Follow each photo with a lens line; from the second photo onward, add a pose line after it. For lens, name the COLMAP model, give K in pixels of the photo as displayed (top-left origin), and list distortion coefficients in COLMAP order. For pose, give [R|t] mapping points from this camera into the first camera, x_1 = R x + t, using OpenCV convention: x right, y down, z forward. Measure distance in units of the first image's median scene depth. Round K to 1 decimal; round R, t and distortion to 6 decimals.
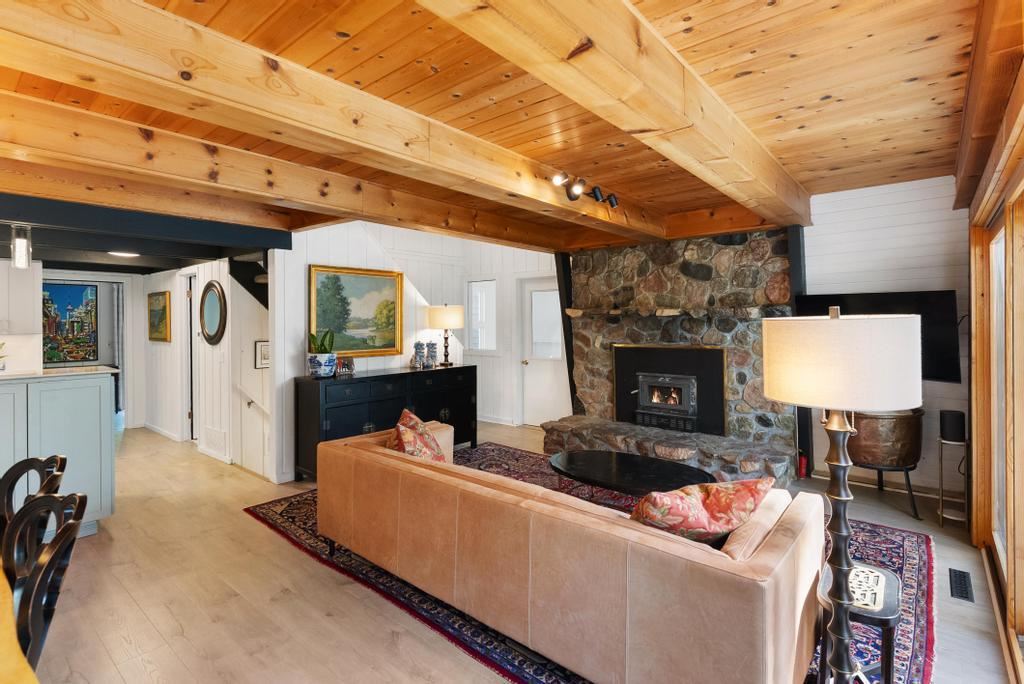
lens RADIAL K [[489.2, 0, 510.0], [0, 489.2, 314.8], [0, 0, 1]] dist [0.008714, -0.006935]
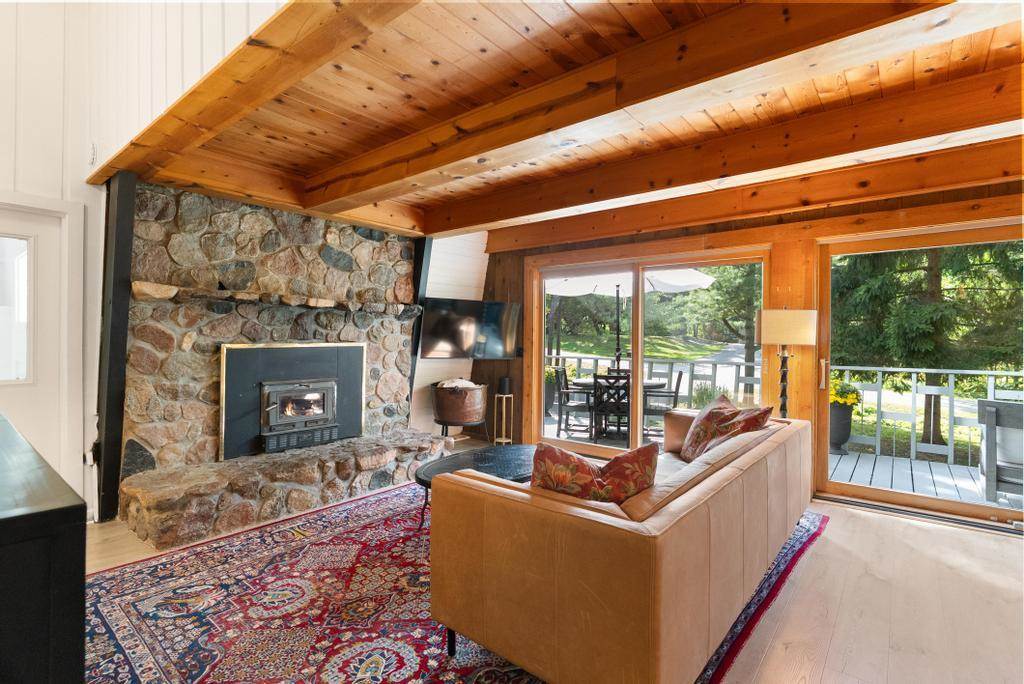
lens RADIAL K [[489.2, 0, 512.6], [0, 489.2, 340.0], [0, 0, 1]] dist [0.008714, -0.006935]
pose [[-0.026718, 0.002560, 0.999640, -0.491870], [-0.022185, 0.999749, -0.003153, 0.050995], [-0.999397, -0.022261, -0.026655, 0.674971]]
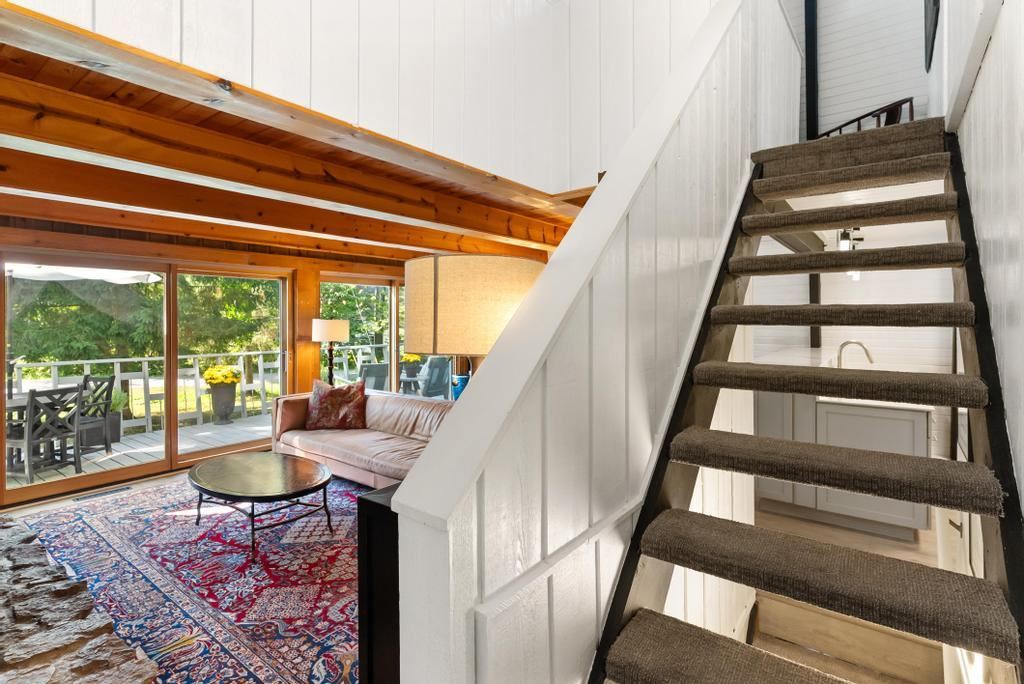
lens RADIAL K [[489.2, 0, 522.1], [0, 489.2, 322.3], [0, 0, 1]] dist [0.008714, -0.006935]
pose [[-0.996685, 0.006473, -0.081096, -0.144269], [0.007064, 0.999951, -0.007003, 0.013782], [0.081047, -0.007552, -0.996682, 1.380074]]
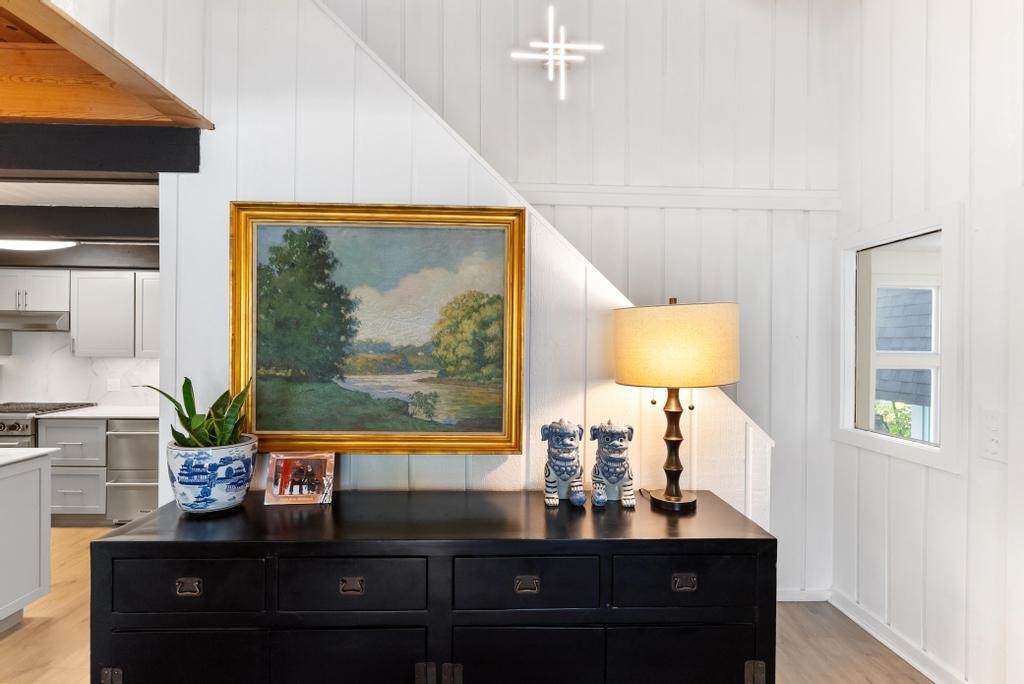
lens RADIAL K [[489.2, 0, 510.3], [0, 489.2, 348.9], [0, 0, 1]] dist [0.008714, -0.006935]
pose [[0.685247, 0.017465, -0.728102, 0.018360], [-0.003799, 0.999785, 0.020407, 0.002639], [0.728301, -0.011218, 0.685165, 0.802348]]
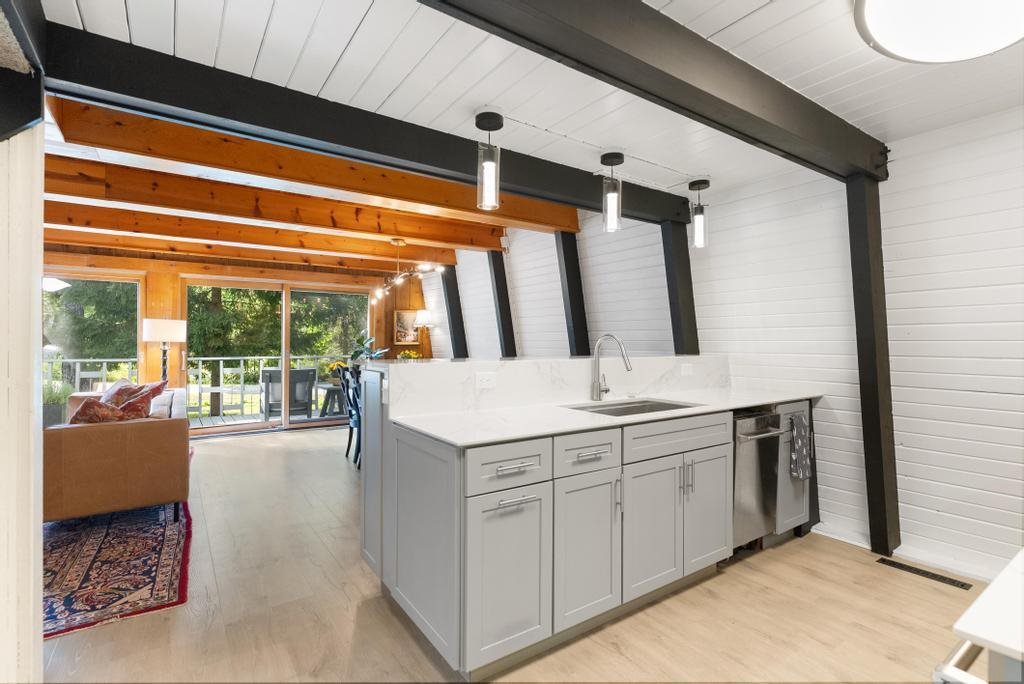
lens RADIAL K [[489.2, 0, 511.4], [0, 489.2, 341.8], [0, 0, 1]] dist [0.008714, -0.006935]
pose [[-0.965622, 0.004573, 0.259910, -0.813037], [0.001042, 0.999905, -0.013723, 0.061589], [-0.259949, -0.012980, -0.965535, 1.104605]]
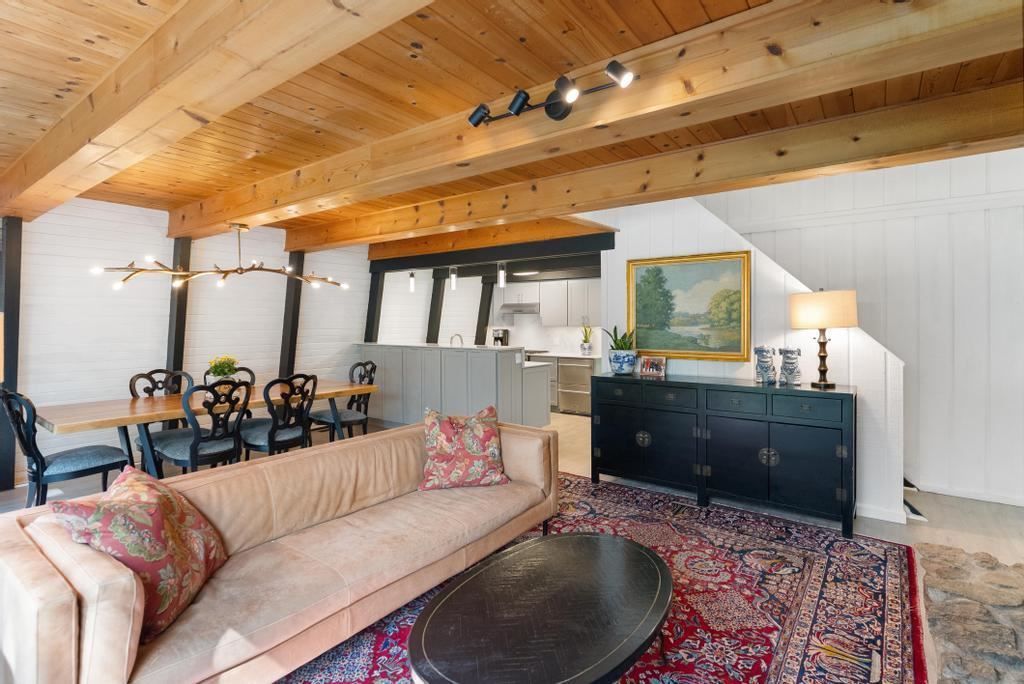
lens RADIAL K [[489.2, 0, 509.2], [0, 489.2, 327.3], [0, 0, 1]] dist [0.008714, -0.006935]
pose [[0.061701, 0.014838, -0.997984, 0.511994], [0.015265, 0.999759, 0.015809, 0.012479], [0.997978, -0.016209, 0.061459, 0.625719]]
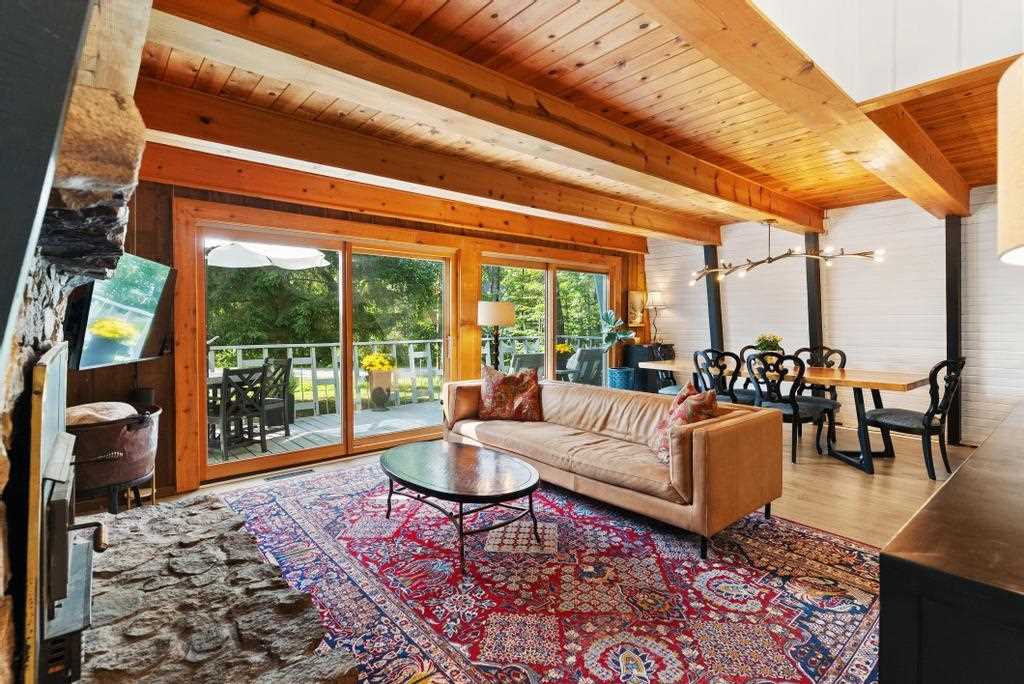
lens RADIAL K [[489.2, 0, 518.9], [0, 489.2, 329.4], [0, 0, 1]] dist [0.008714, -0.006935]
pose [[-0.989714, 0.004488, 0.142992, 0.004014], [0.005363, 0.999969, 0.005738, 0.048917], [-0.142962, 0.006446, -0.989707, 1.241037]]
